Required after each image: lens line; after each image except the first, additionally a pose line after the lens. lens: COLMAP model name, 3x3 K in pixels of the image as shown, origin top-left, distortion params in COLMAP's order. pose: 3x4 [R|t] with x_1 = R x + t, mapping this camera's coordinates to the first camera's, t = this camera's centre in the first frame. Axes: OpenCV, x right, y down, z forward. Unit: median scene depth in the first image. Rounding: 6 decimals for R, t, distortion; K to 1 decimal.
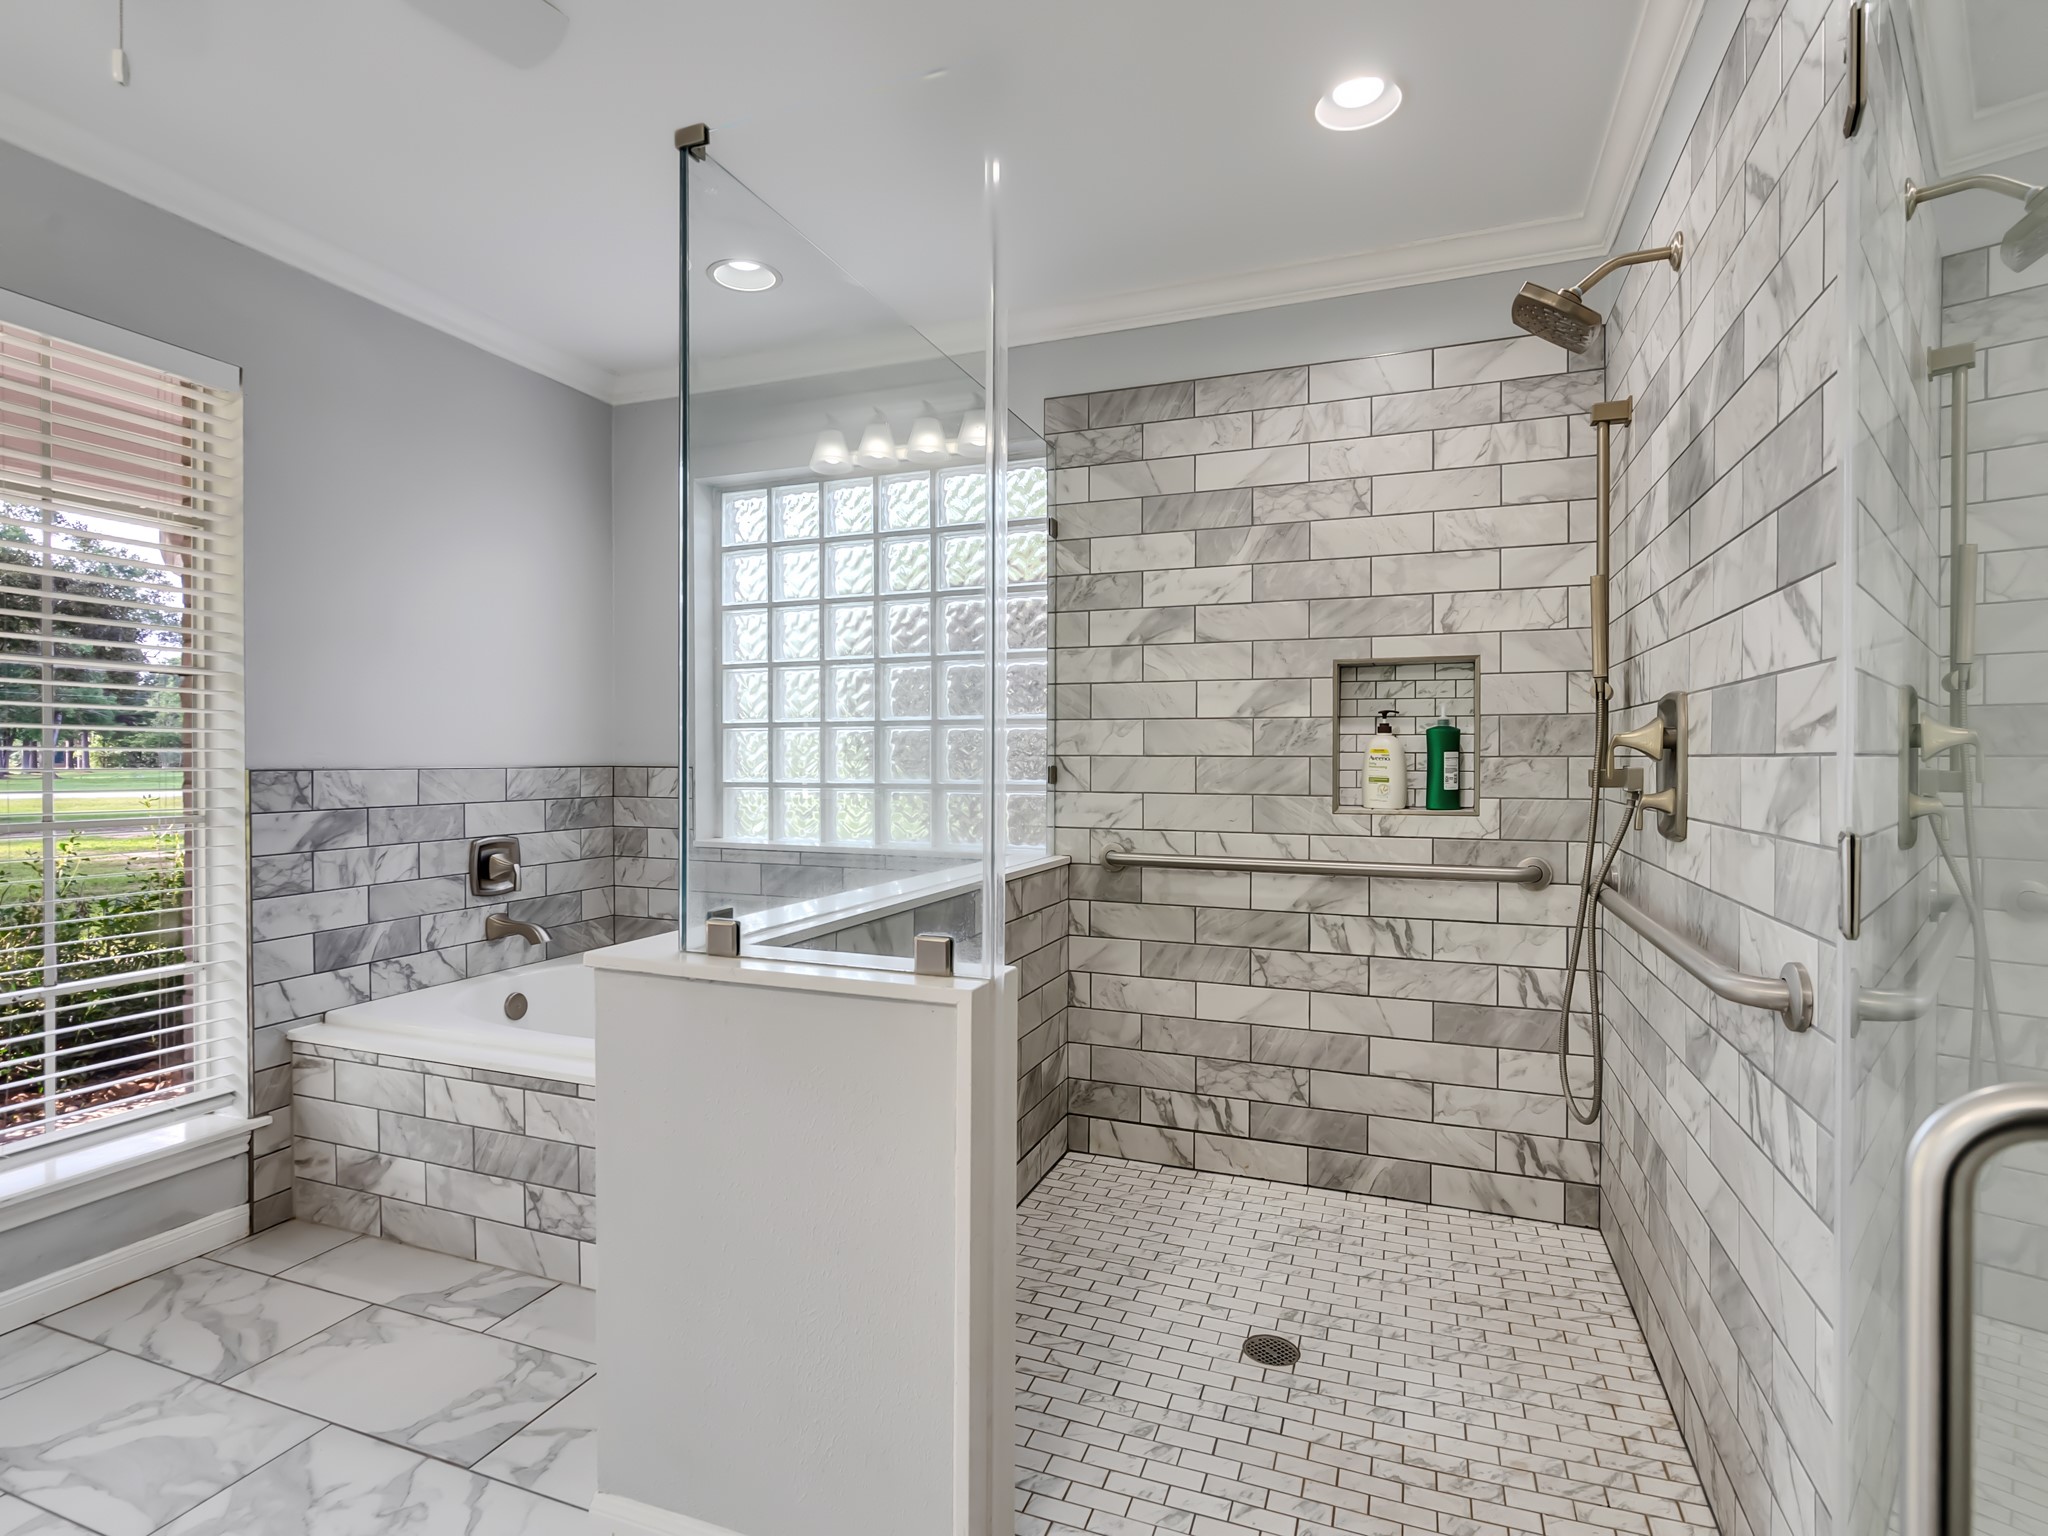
lens RADIAL K [[1049.9, 0, 1020.0], [0, 1049.9, 773.4], [0, 0, 1]] dist [0.004555, 0.000405]
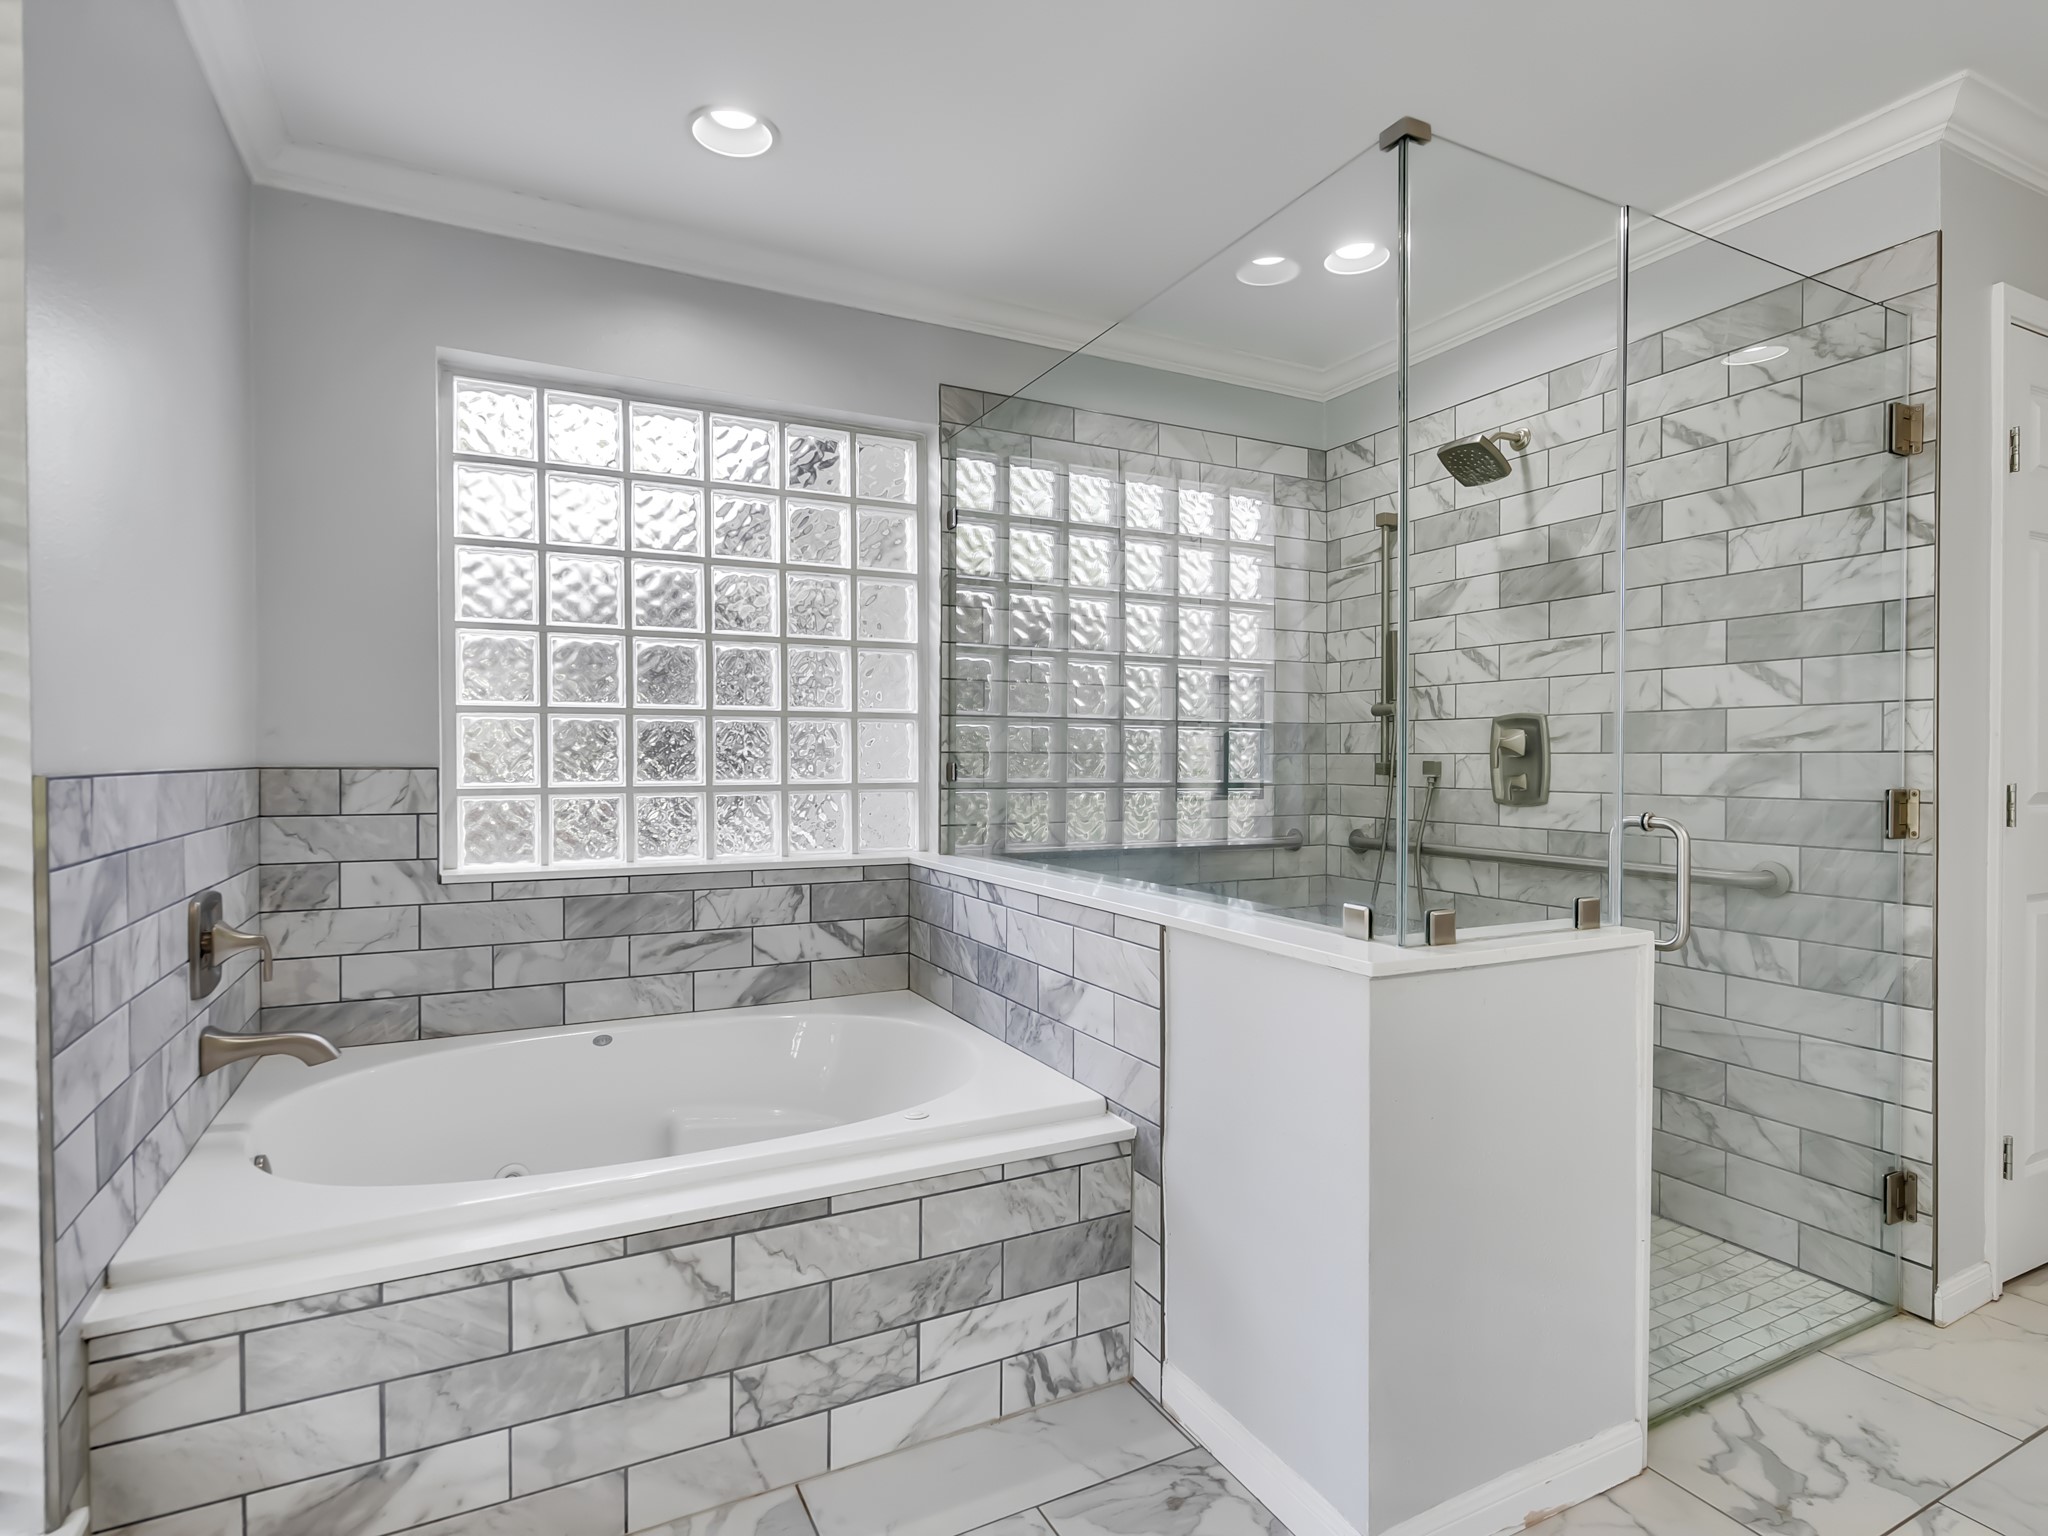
lens RADIAL K [[1049.9, 0, 1024.1], [0, 1049.9, 758.7], [0, 0, 1]] dist [0.004555, 0.000405]
pose [[0.665941, -0.005402, 0.745984, -0.800968], [0.010288, 0.999945, -0.001943, -0.009624], [-0.745933, 0.008969, 0.665961, 0.367065]]
